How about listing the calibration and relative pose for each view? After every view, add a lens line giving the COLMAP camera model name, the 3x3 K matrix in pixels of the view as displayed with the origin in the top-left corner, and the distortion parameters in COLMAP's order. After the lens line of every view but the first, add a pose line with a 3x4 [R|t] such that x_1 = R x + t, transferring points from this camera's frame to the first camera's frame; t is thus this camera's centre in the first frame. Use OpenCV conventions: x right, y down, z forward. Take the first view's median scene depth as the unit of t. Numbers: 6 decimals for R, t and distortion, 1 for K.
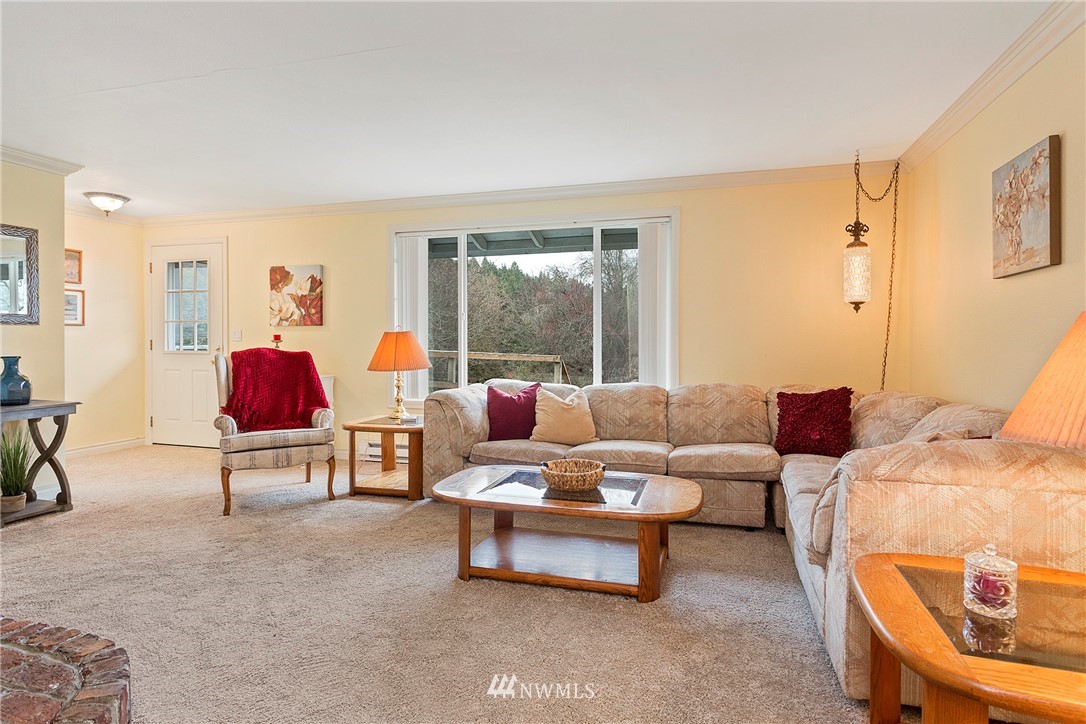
lens RADIAL K [[590.7, 0, 542.0], [0, 590.7, 344.2], [0, 0, 1]] dist [-0.001485, -0.000389]
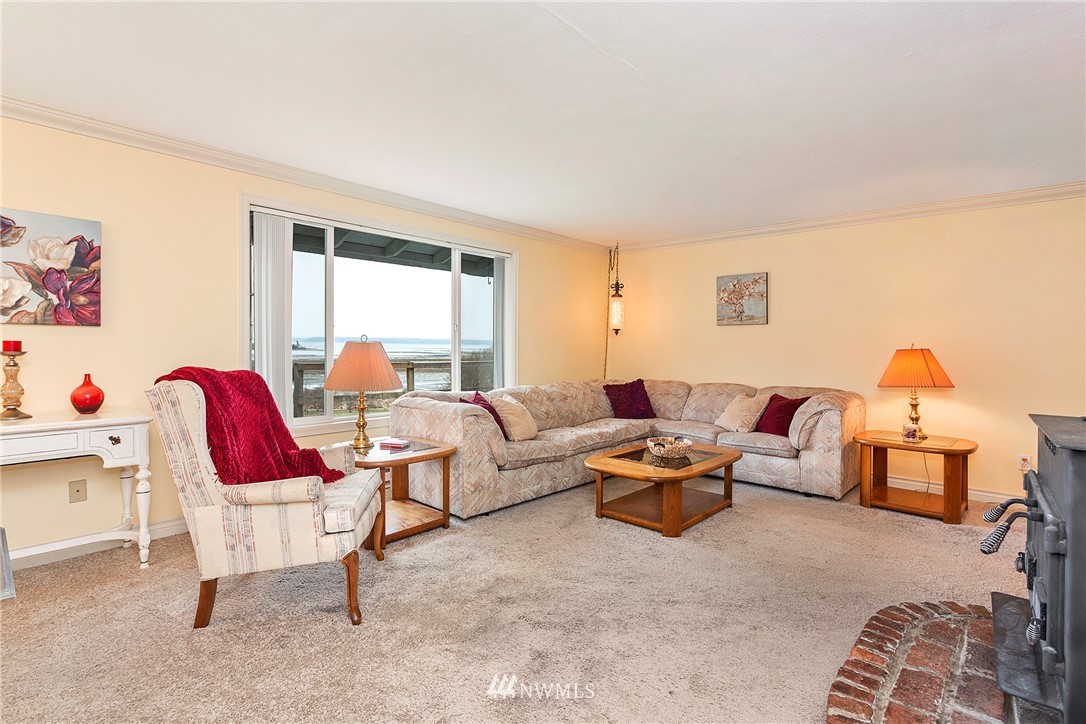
lens RADIAL K [[529.7, 0, 540.1], [0, 529.7, 347.7], [0, 0, 1]] dist [-0.000434, 0.000308]
pose [[0.426596, 0.000520, 0.904442, -0.662784], [-0.005808, 0.999981, 0.002164, -0.013694], [-0.904424, -0.006177, 0.426591, 0.380405]]
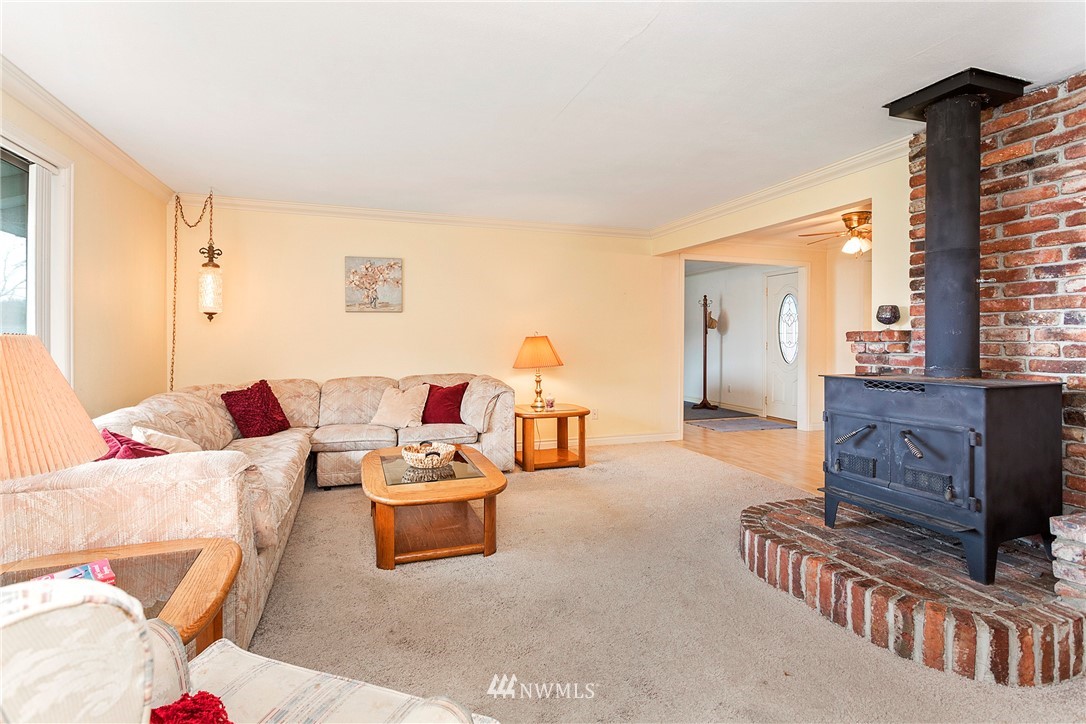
lens RADIAL K [[526.7, 0, 542.8], [0, 526.7, 331.7], [0, 0, 1]] dist [-0.001972, 0.000110]
pose [[-0.594293, 0.010756, 0.804177, -0.508959], [0.007456, 0.999941, -0.007864, -0.013485], [-0.804214, 0.001322, -0.594338, 0.762282]]
